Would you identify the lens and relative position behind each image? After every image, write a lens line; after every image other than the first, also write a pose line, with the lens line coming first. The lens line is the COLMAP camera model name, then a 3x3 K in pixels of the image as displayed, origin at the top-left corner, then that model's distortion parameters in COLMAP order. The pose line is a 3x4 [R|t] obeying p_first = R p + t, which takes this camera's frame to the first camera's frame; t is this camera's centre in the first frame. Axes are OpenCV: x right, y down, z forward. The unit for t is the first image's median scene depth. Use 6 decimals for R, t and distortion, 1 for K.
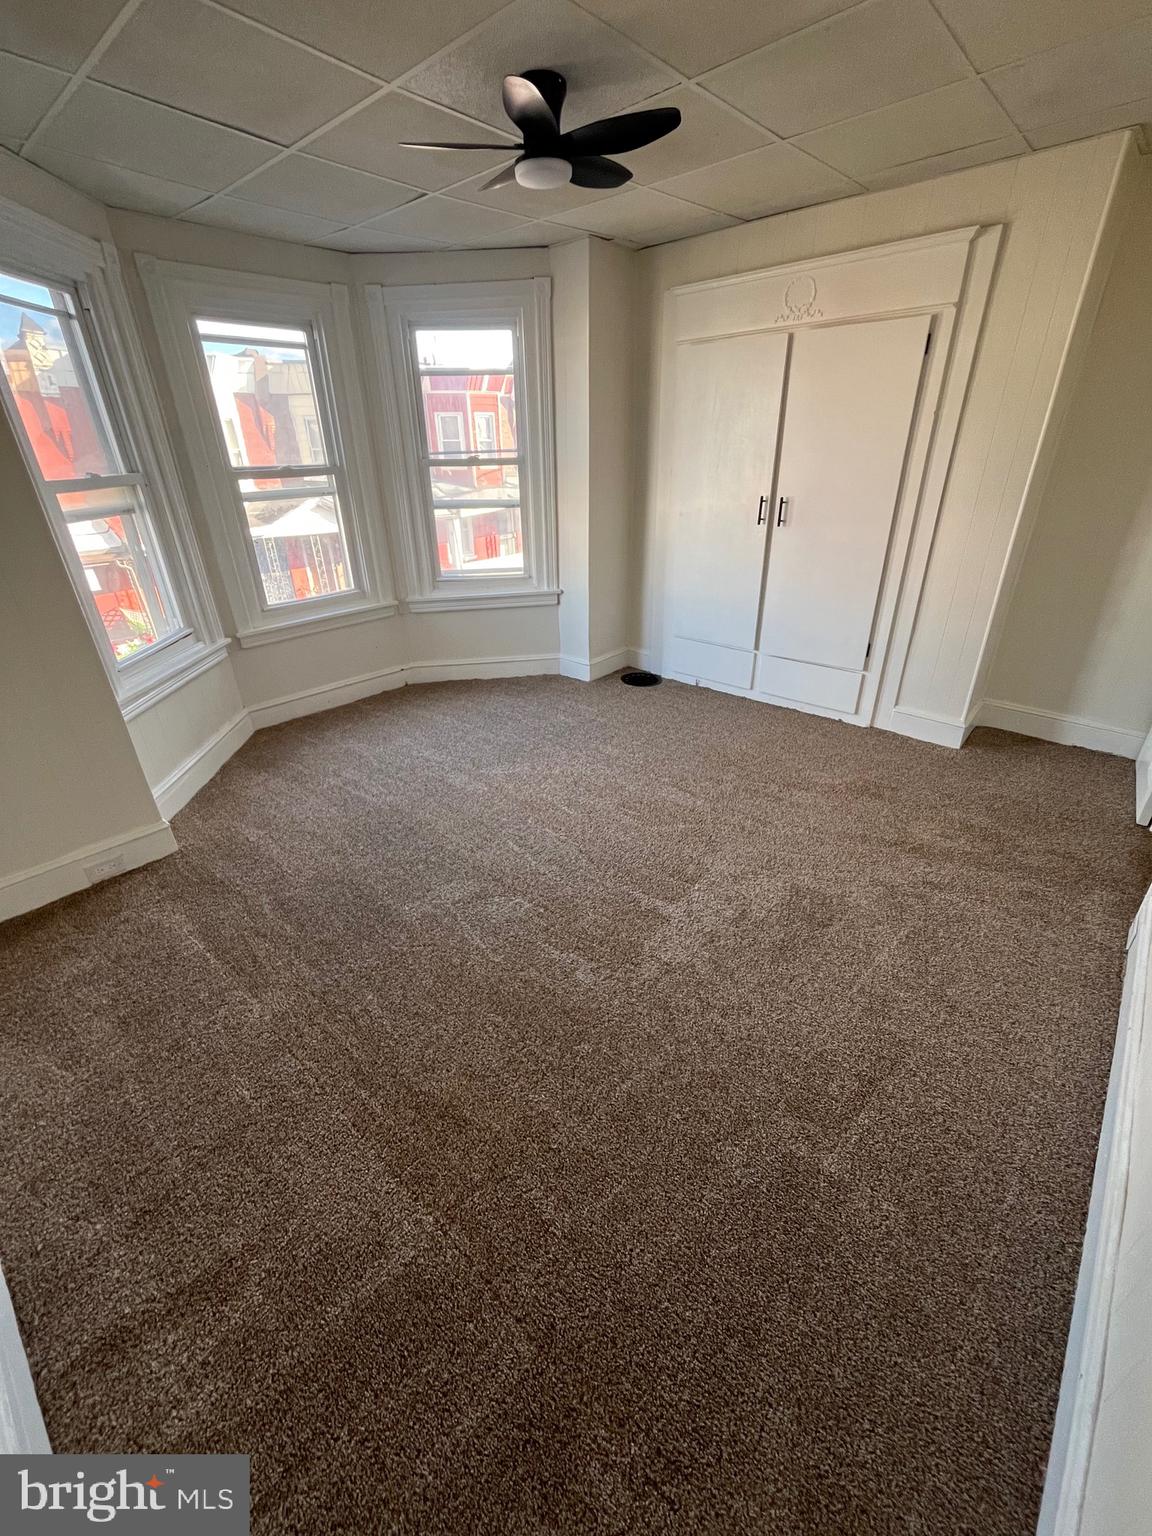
lens RADIAL K [[623.9, 0, 575.7], [0, 623.9, 764.0], [0, 0, 1]] dist [-0.003355, -0.000168]
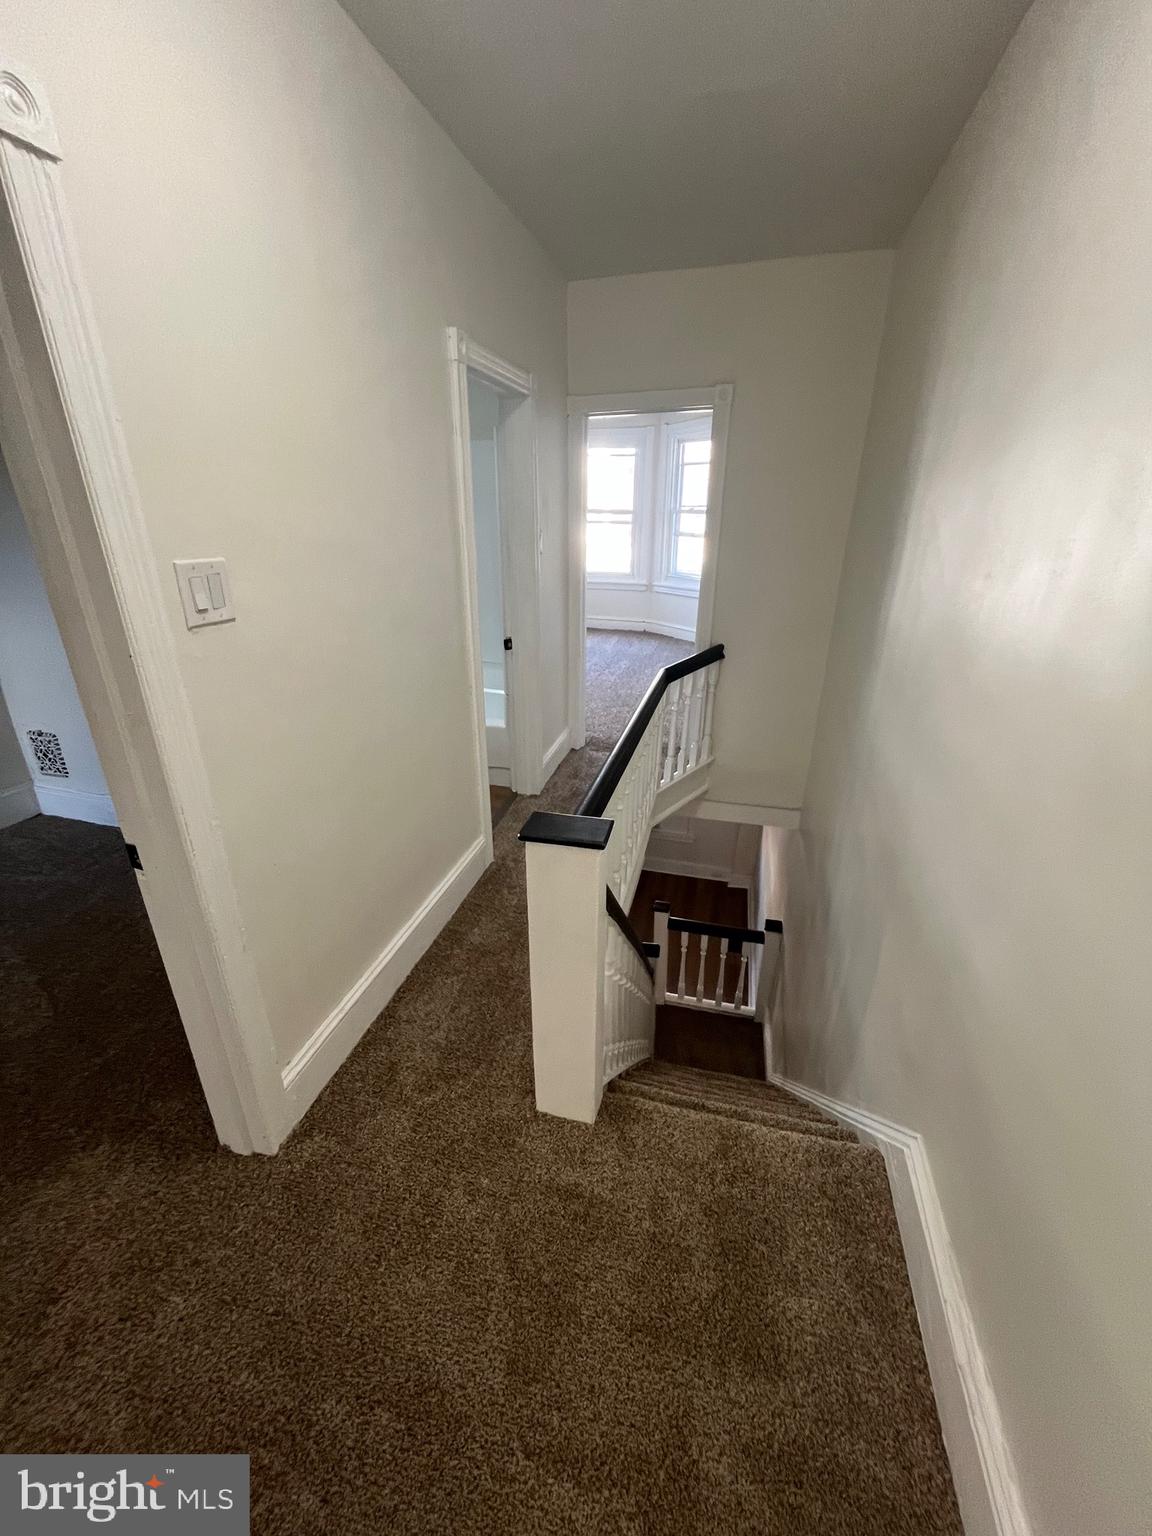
lens RADIAL K [[623.9, 0, 575.7], [0, 623.9, 764.0], [0, 0, 1]] dist [-0.003355, -0.000168]
pose [[0.451129, 0.369544, -0.812355, 1.350149], [-0.420569, 0.890865, 0.171702, -0.011650], [0.787150, 0.264191, 0.557314, -0.052985]]
